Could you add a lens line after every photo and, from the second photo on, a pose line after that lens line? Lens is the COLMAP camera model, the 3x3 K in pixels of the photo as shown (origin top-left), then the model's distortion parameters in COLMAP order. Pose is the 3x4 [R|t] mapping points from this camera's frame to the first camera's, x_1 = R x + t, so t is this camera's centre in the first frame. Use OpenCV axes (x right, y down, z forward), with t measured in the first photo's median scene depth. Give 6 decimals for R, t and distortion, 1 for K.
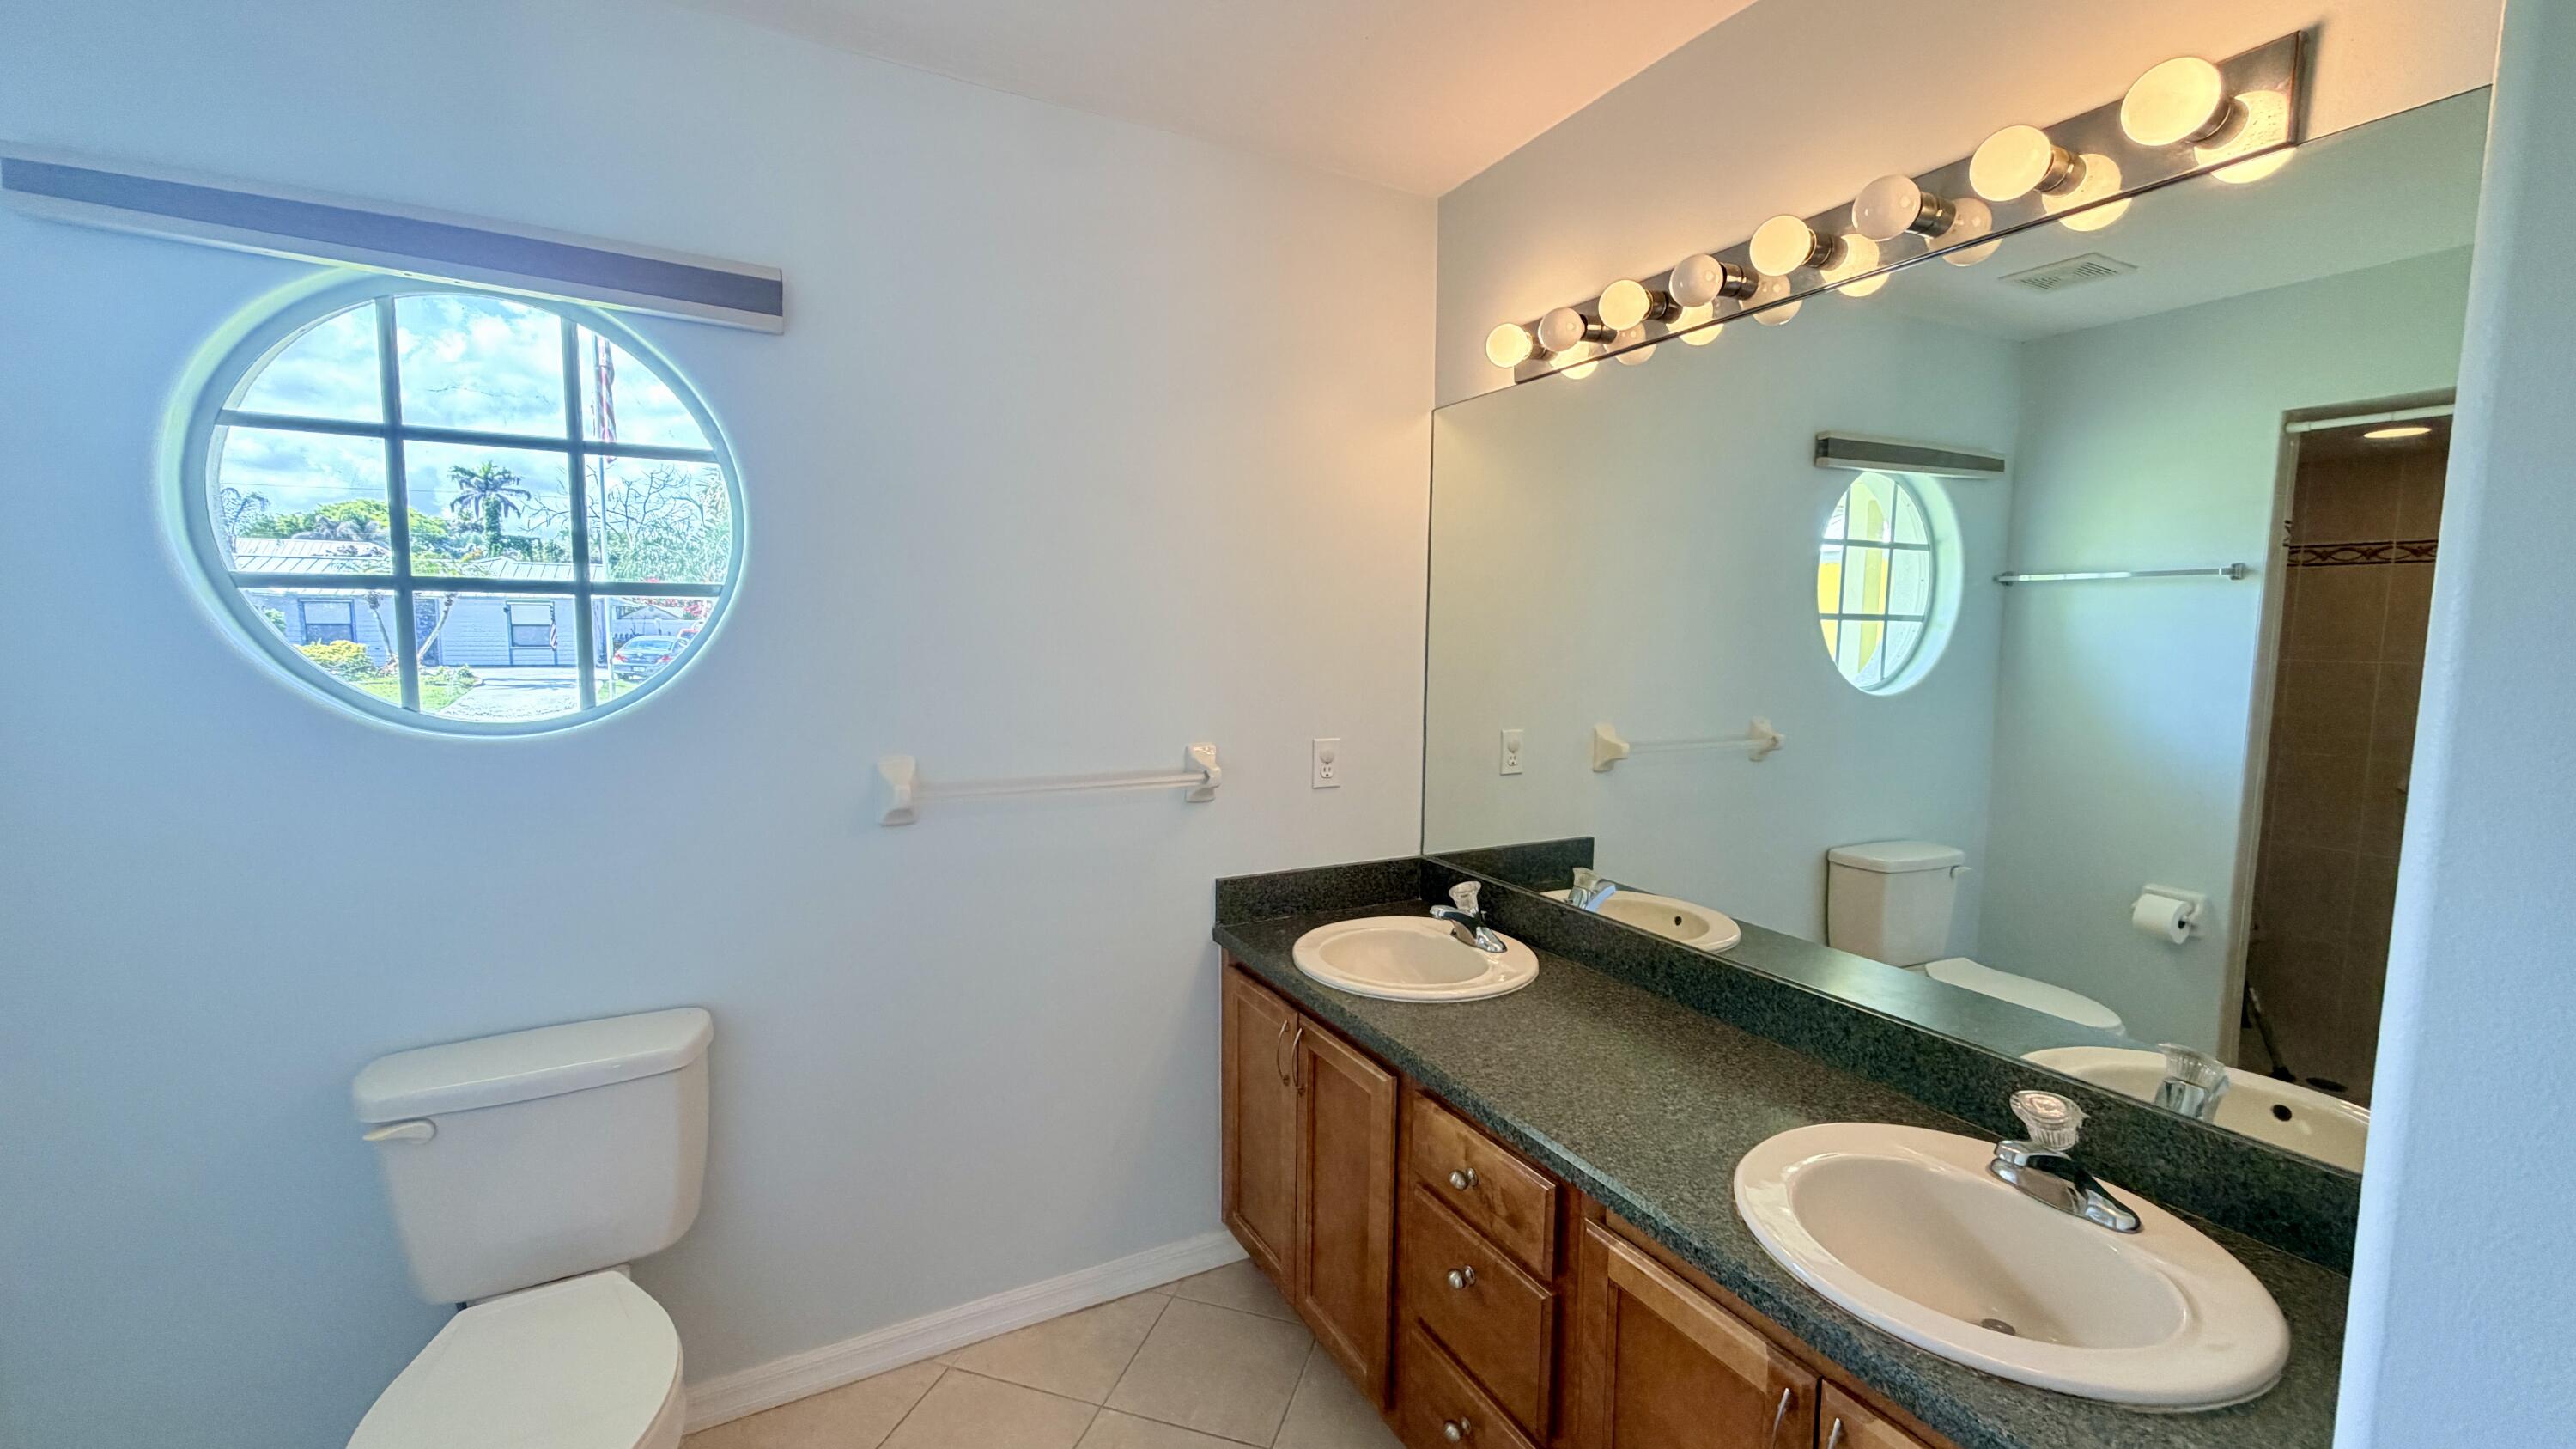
lens RADIAL K [[1026.0, 0, 1274.1], [0, 1026.0, 725.0], [0, 0, 1]] dist [-0.000828, -0.000054]
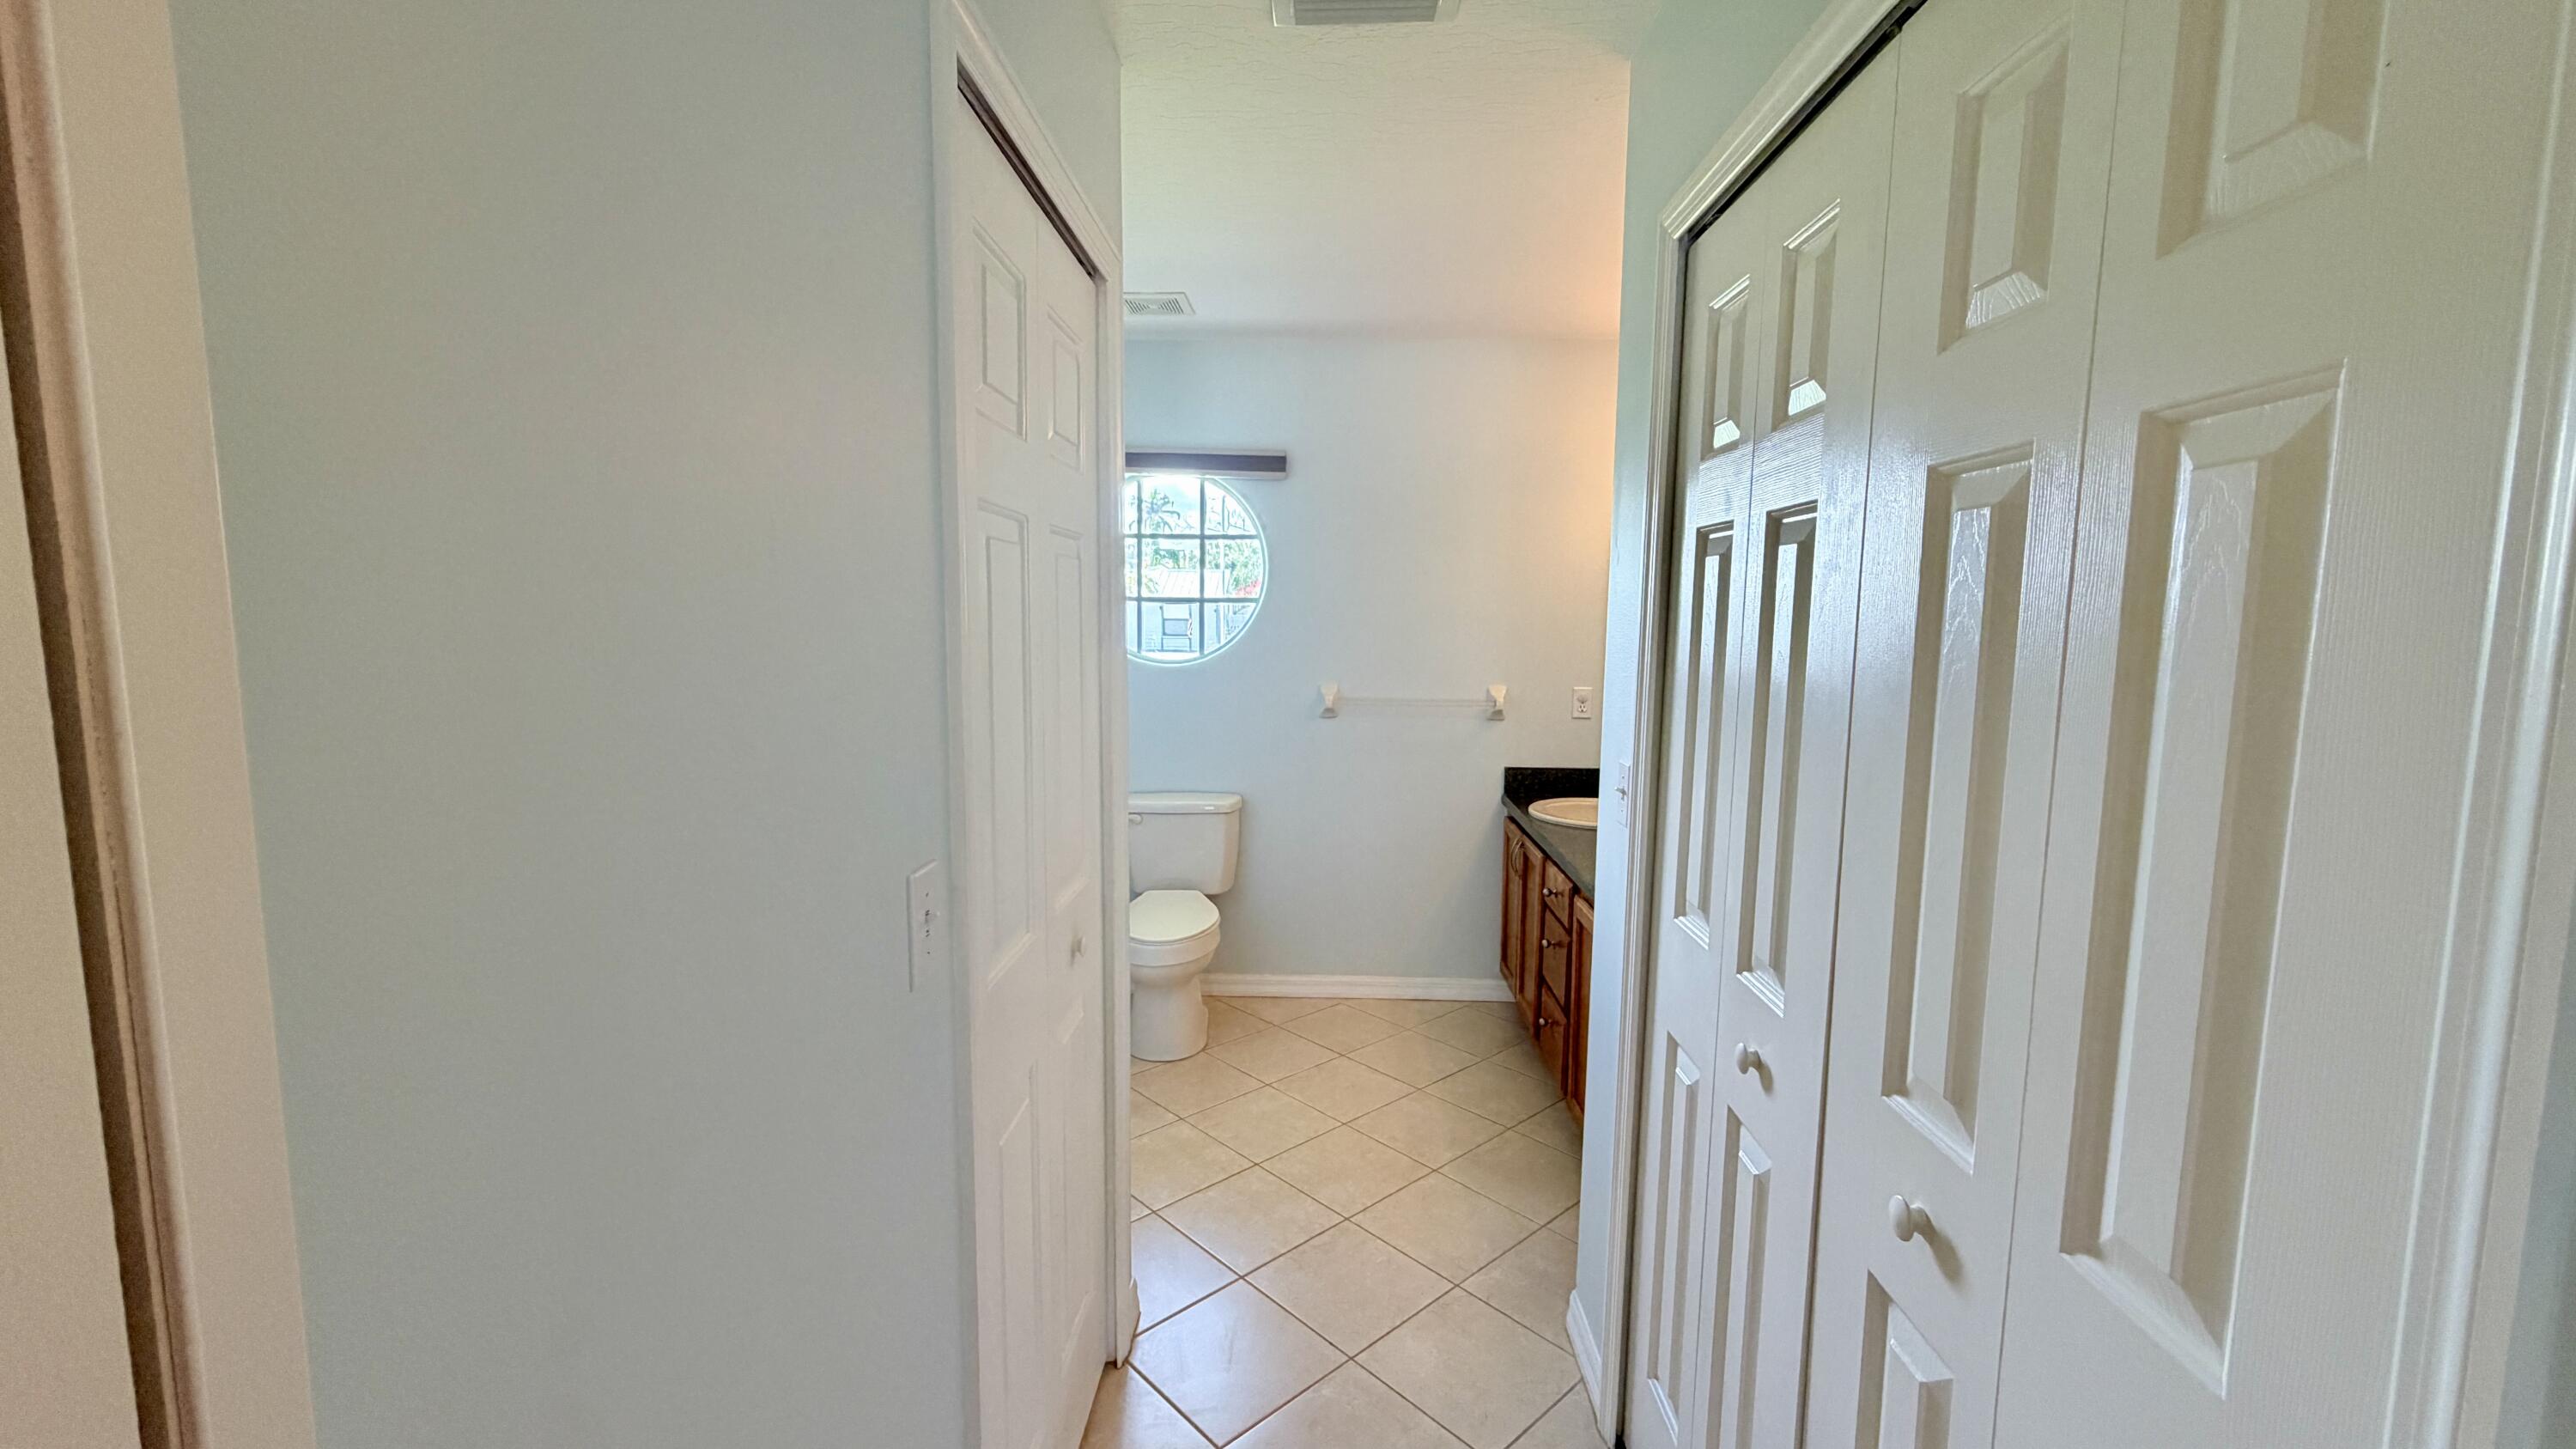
lens RADIAL K [[1026.0, 0, 1274.1], [0, 1026.0, 725.0], [0, 0, 1]] dist [-0.000828, -0.000054]
pose [[0.863377, 0.055231, -0.501527, 0.547596], [-0.054318, 0.998388, 0.016440, 0.087081], [0.501627, 0.013048, 0.864986, -0.781298]]
